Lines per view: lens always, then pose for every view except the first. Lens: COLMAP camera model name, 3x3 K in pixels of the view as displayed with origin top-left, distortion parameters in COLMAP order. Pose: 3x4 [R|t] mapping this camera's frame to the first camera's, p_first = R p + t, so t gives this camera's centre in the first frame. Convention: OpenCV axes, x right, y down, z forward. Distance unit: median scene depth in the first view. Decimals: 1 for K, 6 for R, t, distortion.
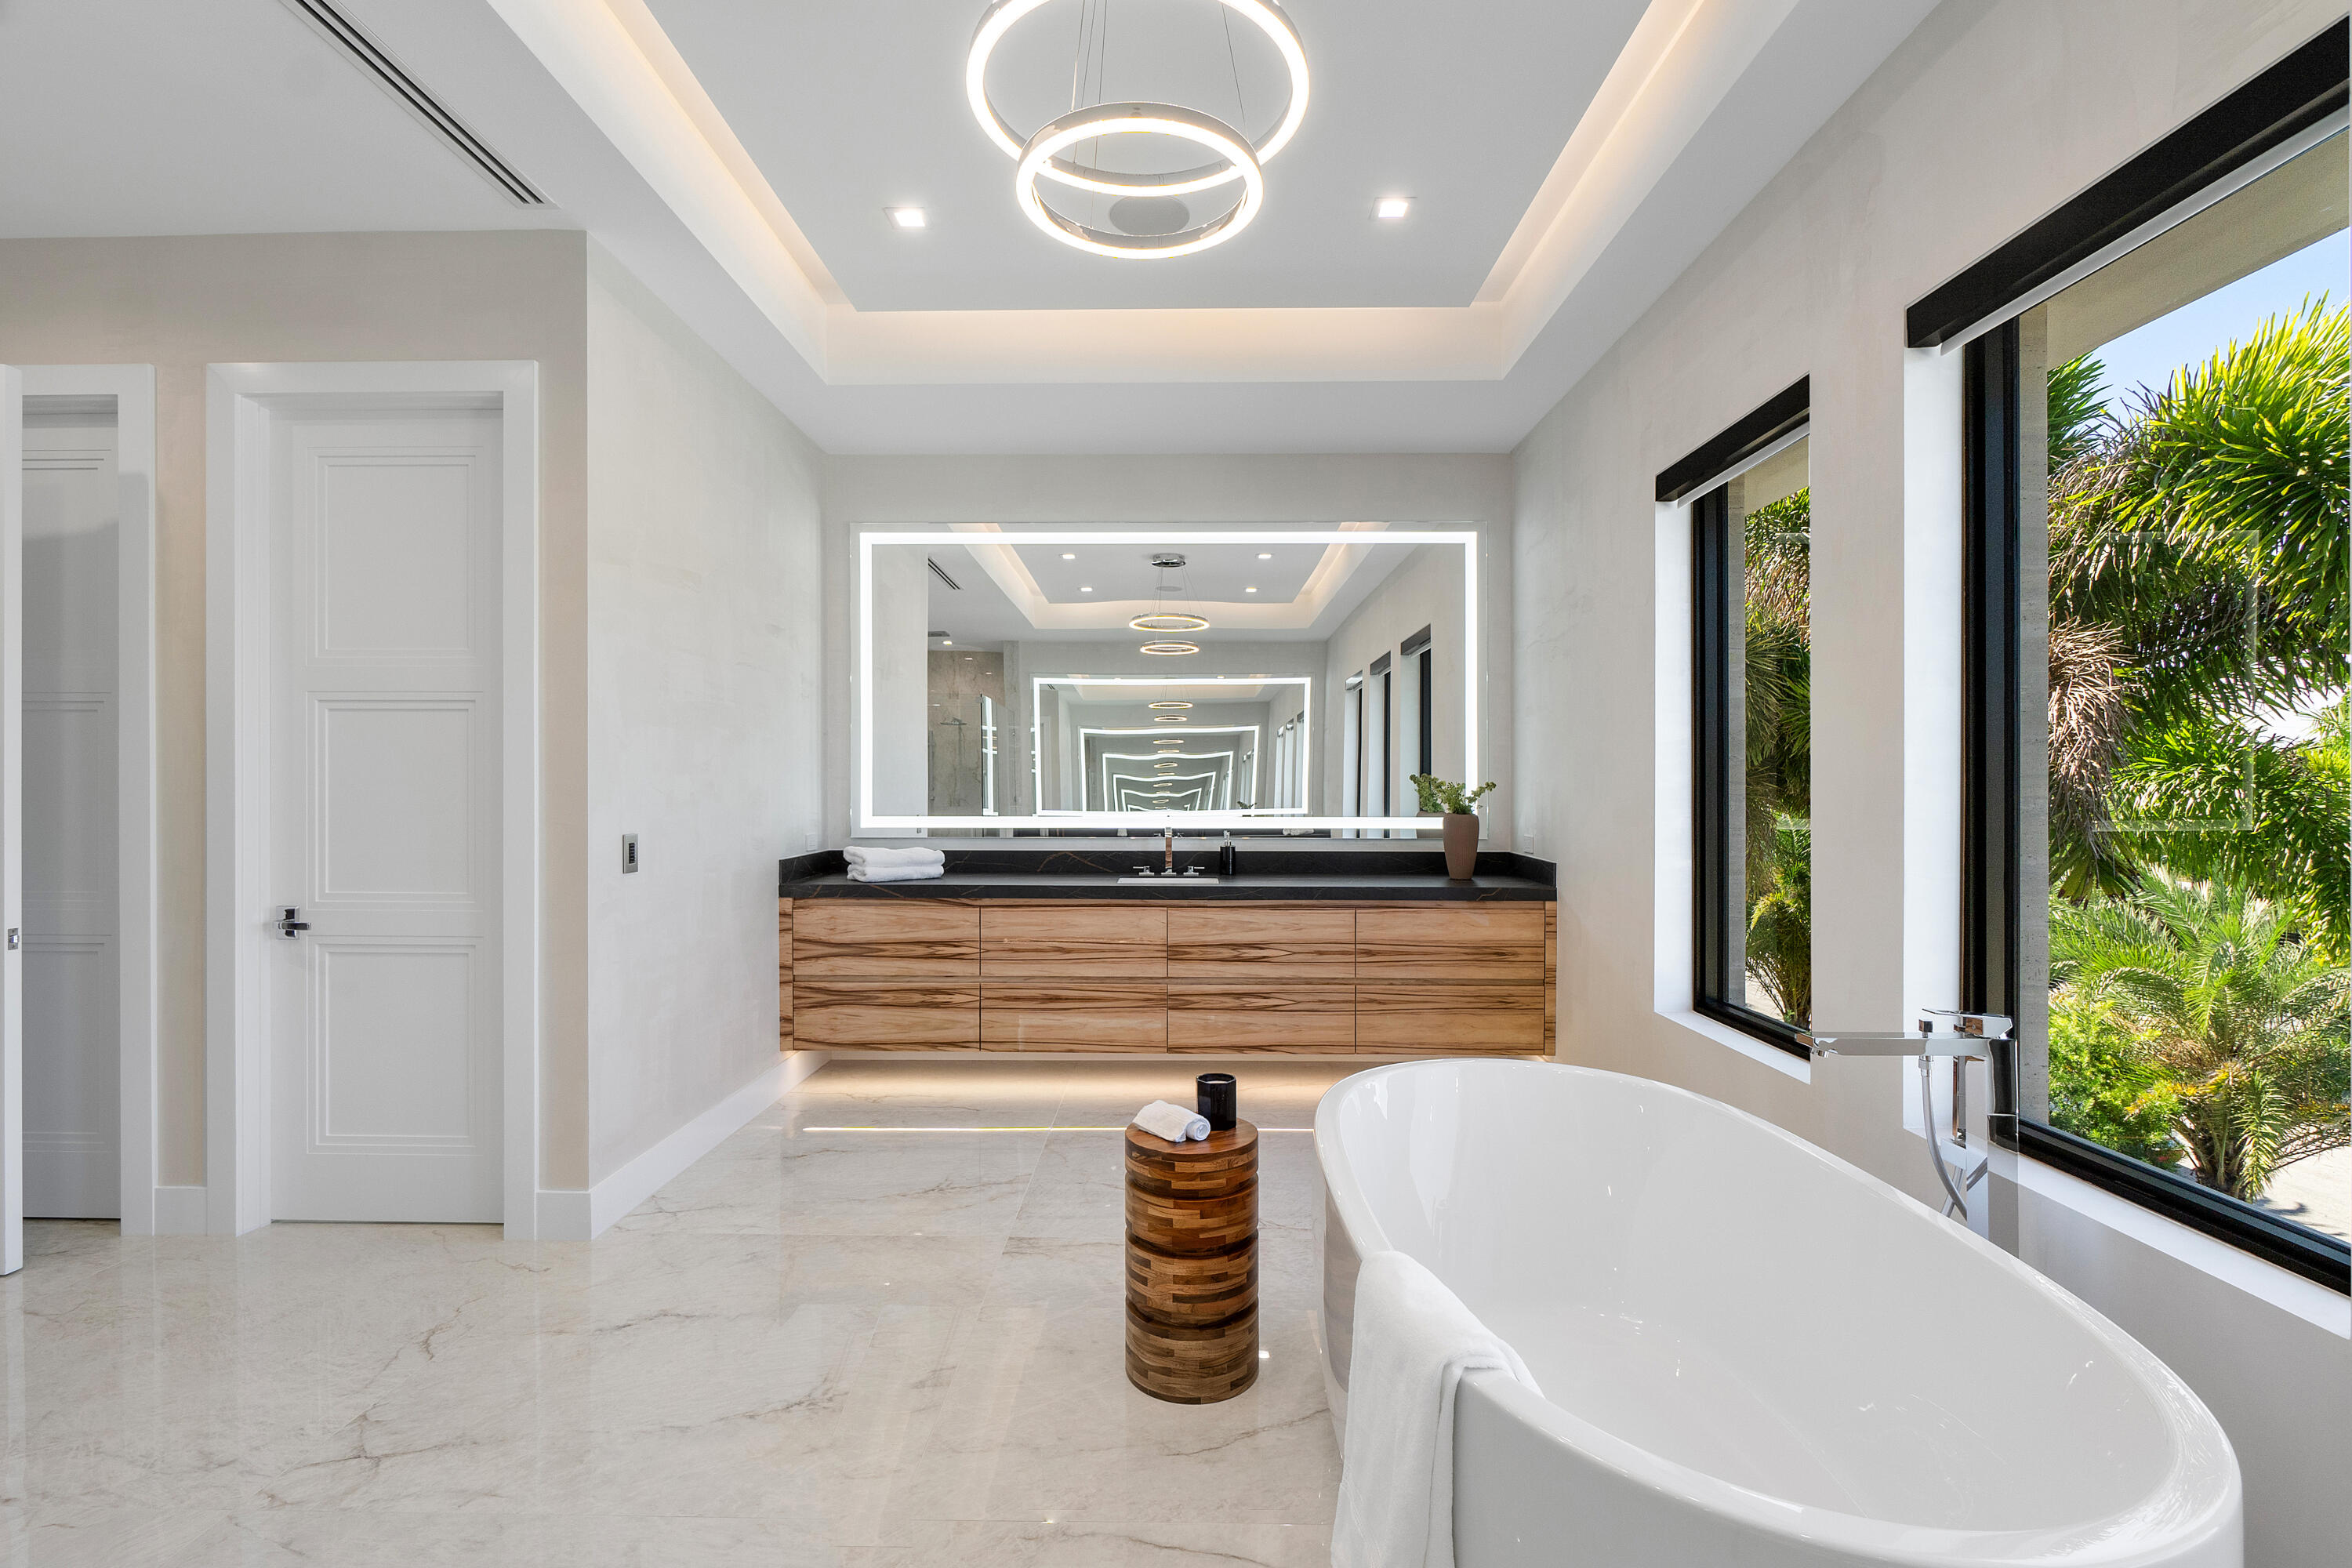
lens RADIAL K [[1059.7, 0, 1166.1], [0, 1059.7, 795.1], [0, 0, 1]] dist [-0.003347, -0.000097]
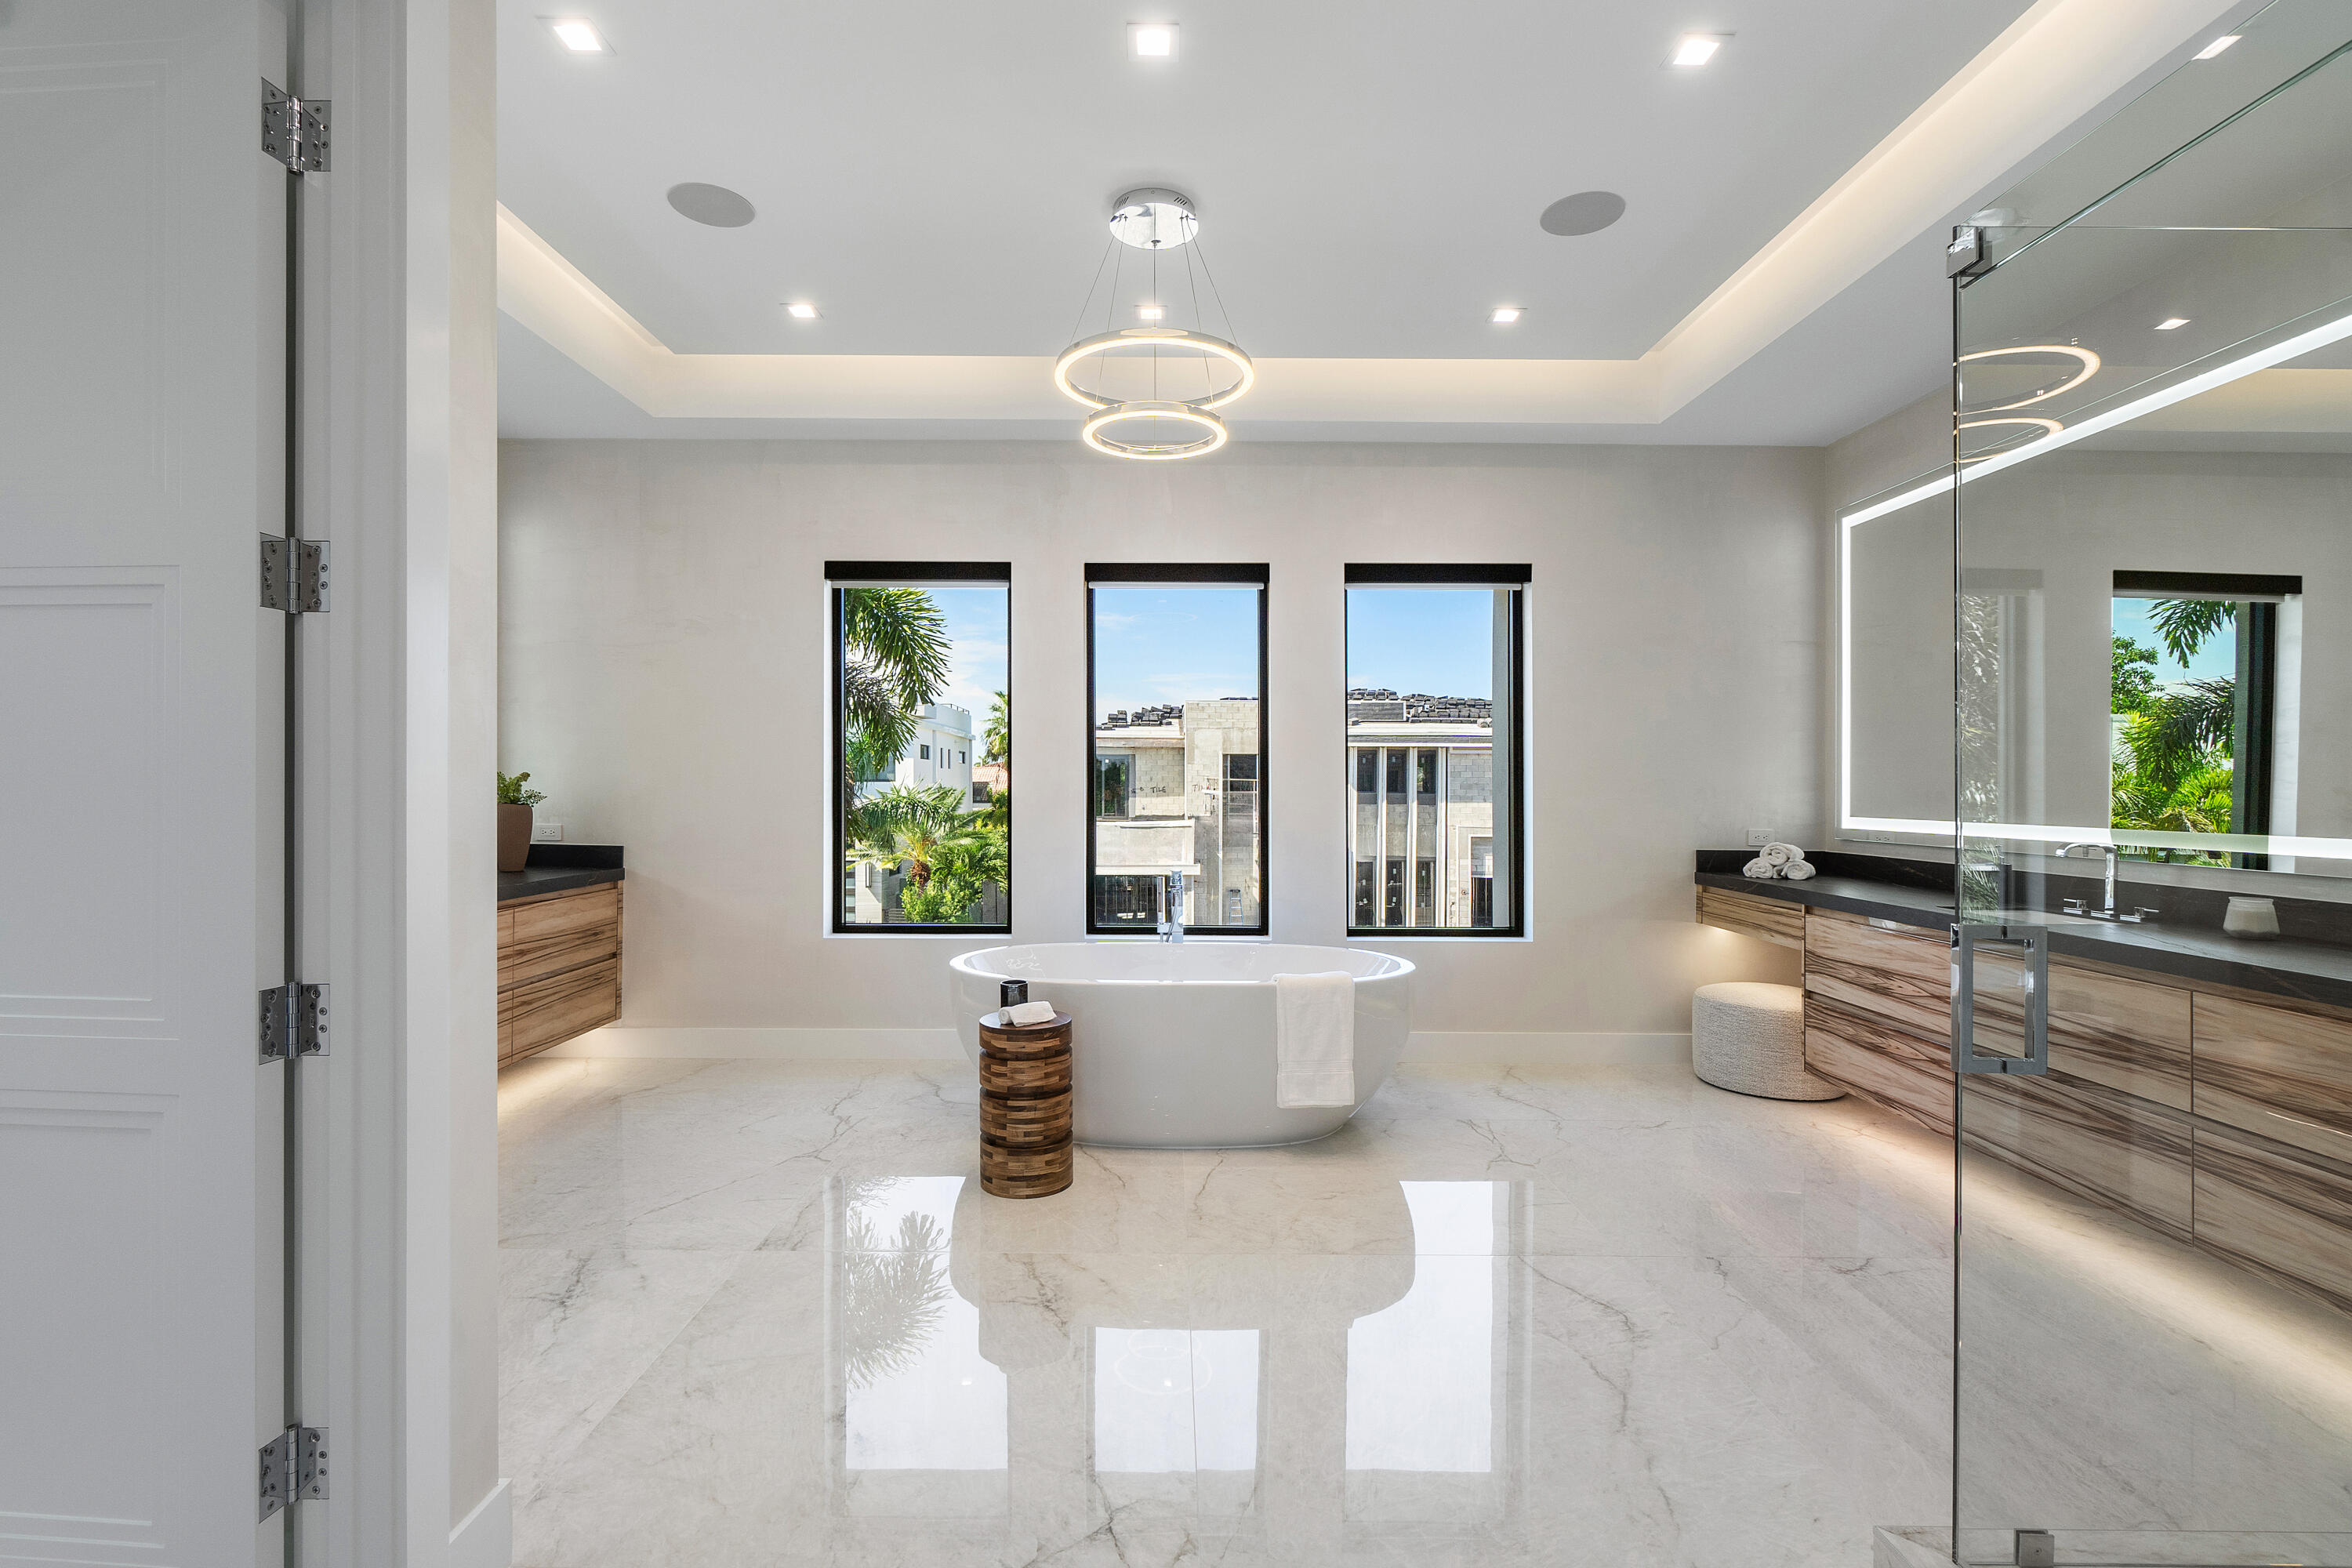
lens RADIAL K [[1059.7, 0, 1166.4], [0, 1059.7, 783.2], [0, 0, 1]] dist [-0.003347, -0.000097]
pose [[-0.007510, 0.000514, 0.999972, -0.755053], [-0.004320, 0.999991, -0.000547, -0.004194], [-0.999962, -0.004324, -0.007508, 0.433453]]
